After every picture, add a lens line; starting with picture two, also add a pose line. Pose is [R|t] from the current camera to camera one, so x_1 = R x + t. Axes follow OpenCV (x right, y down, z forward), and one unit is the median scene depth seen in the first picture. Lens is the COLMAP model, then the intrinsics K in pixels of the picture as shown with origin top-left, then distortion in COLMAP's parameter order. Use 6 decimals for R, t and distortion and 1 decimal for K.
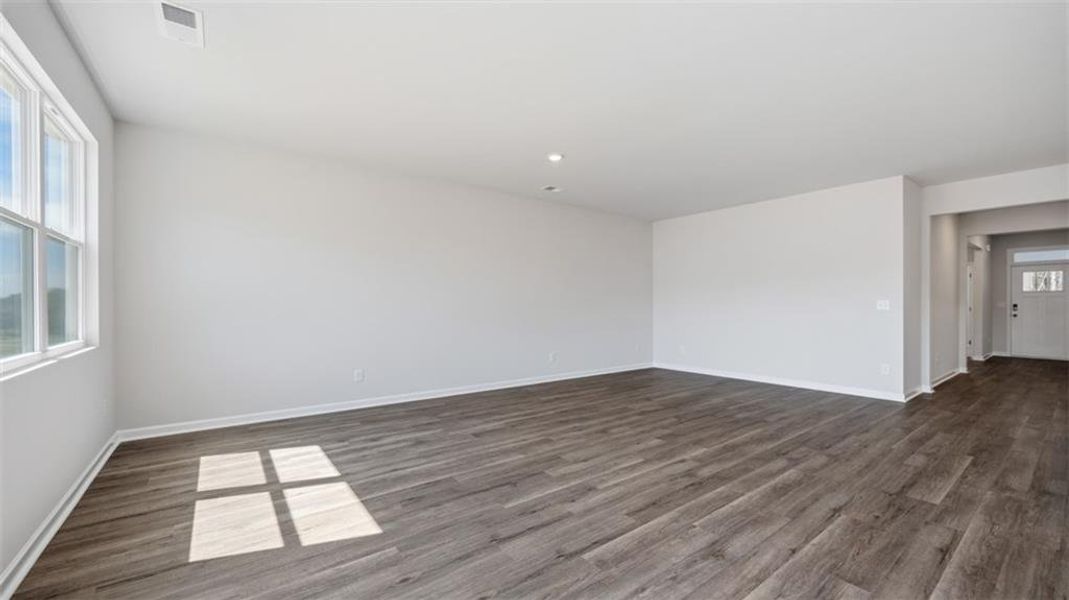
lens RADIAL K [[420.9, 0, 539.0], [0, 420.9, 307.4], [0, 0, 1]] dist [0.000258, -0.000314]
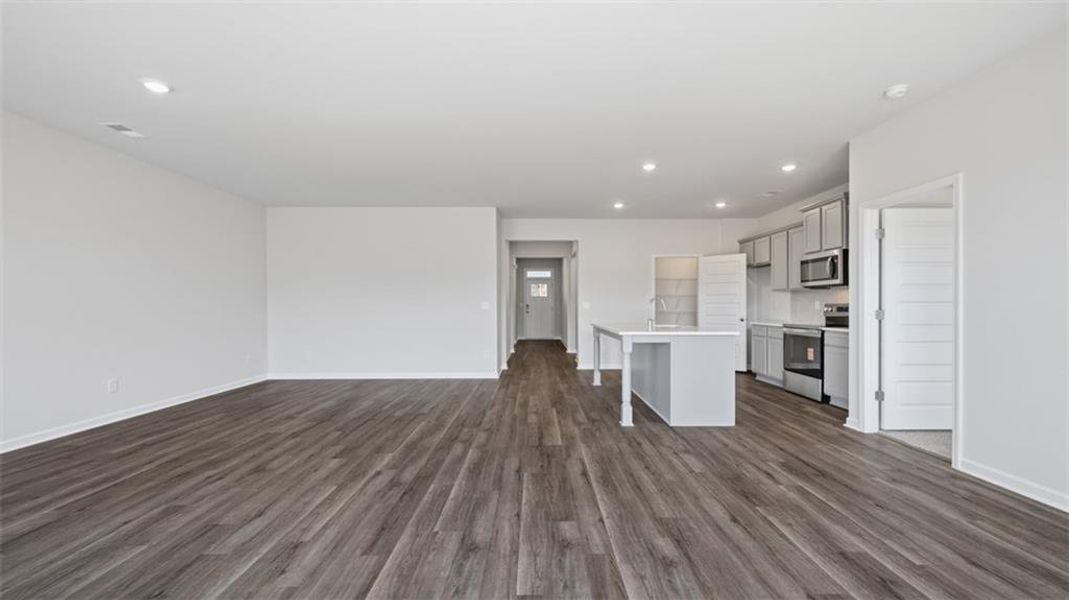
lens RADIAL K [[420.9, 0, 536.8], [0, 420.9, 307.4], [0, 0, 1]] dist [0.000258, -0.000314]
pose [[0.604658, -0.004682, 0.796472, -0.196219], [0.006188, 0.999980, 0.001180, -0.000609], [-0.796461, 0.004214, 0.604675, 0.166135]]
